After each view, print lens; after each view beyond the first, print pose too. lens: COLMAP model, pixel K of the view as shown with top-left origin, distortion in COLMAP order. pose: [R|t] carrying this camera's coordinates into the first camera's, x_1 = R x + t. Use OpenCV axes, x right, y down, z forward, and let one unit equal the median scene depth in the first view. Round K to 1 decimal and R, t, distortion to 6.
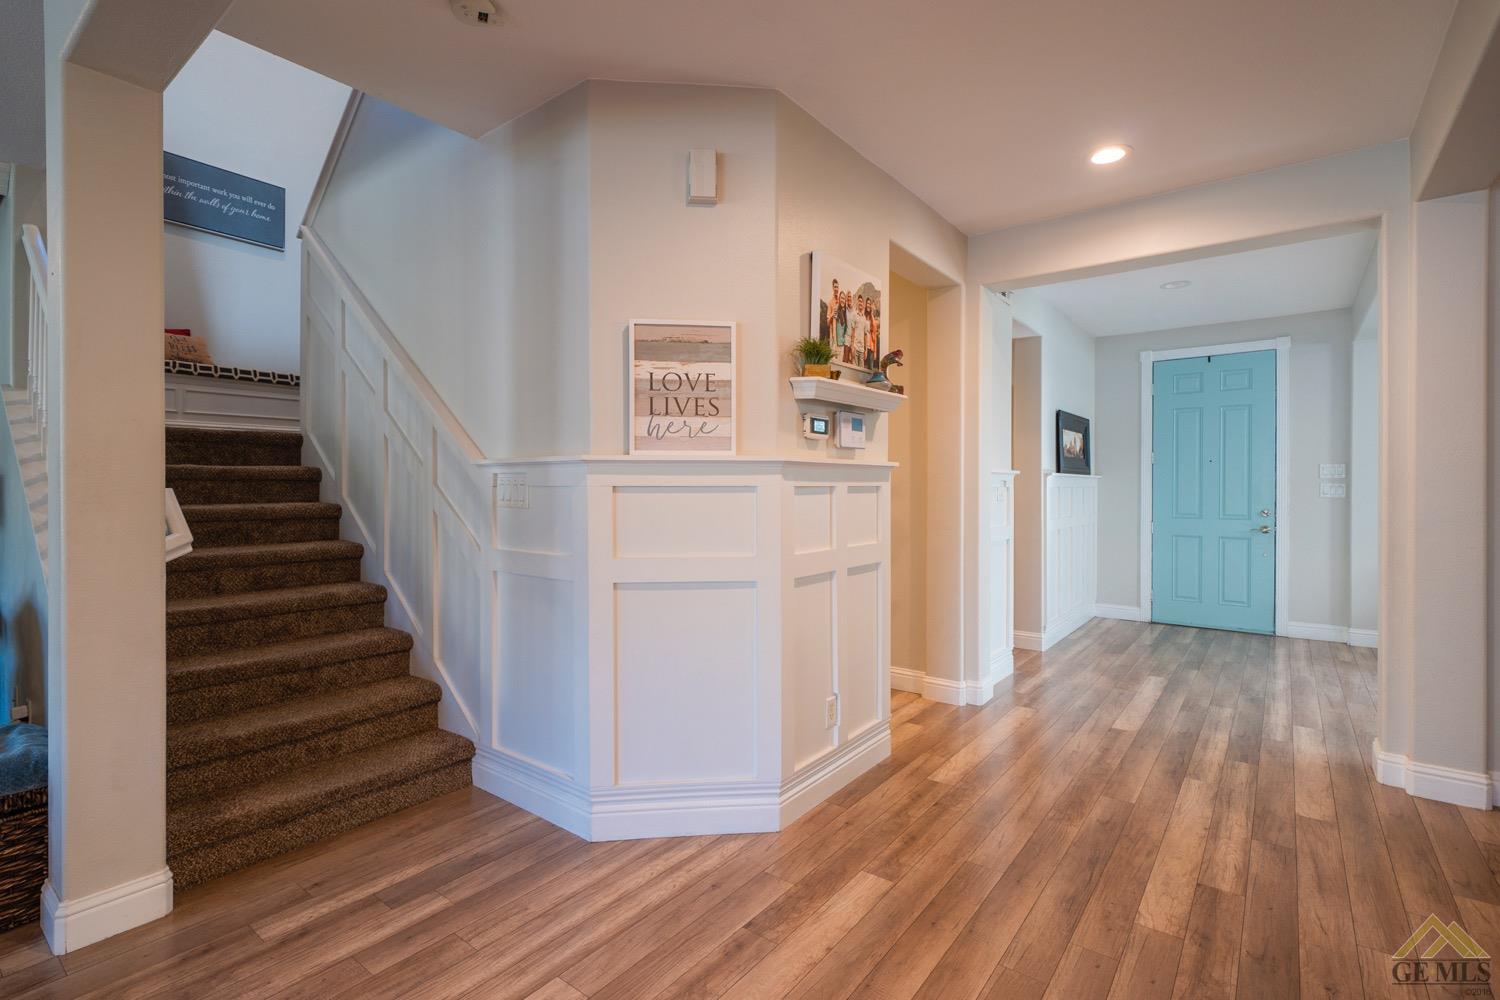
lens RADIAL K [[698.2, 0, 744.6], [0, 698.2, 486.3], [0, 0, 1]] dist [-0.002548, -0.000456]
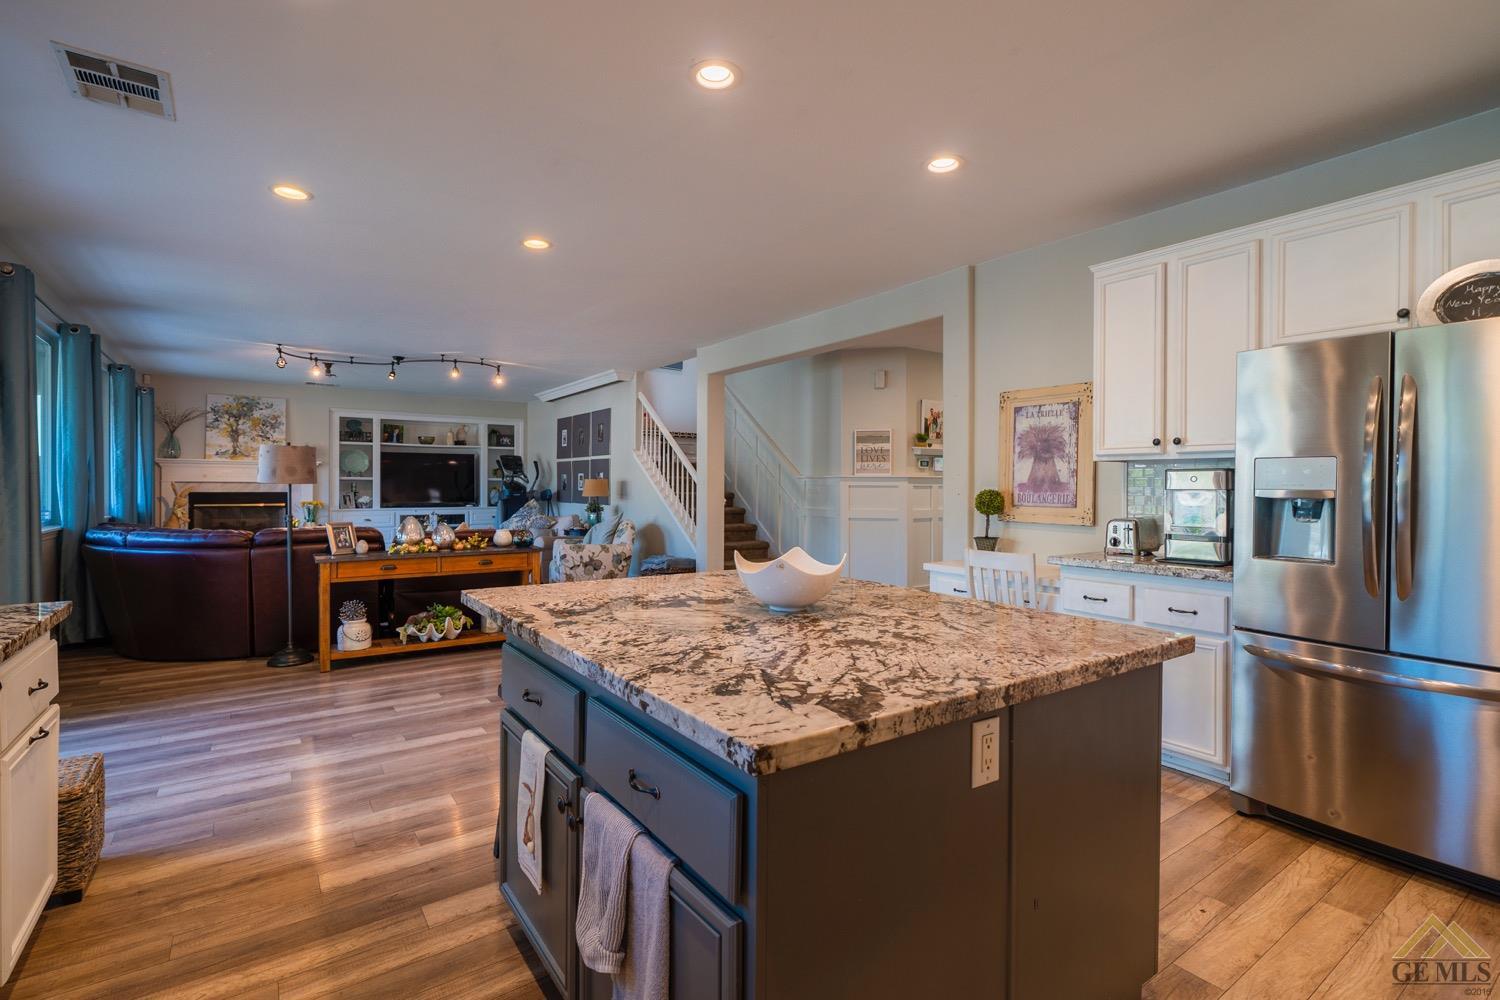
lens RADIAL K [[698.2, 0, 744.6], [0, 698.2, 486.3], [0, 0, 1]] dist [-0.002548, -0.000456]
pose [[0.955777, 0.007646, -0.293992, 0.249756], [-0.008801, 0.999958, -0.002606, 0.014362], [0.293960, 0.005078, 0.955804, -1.883924]]
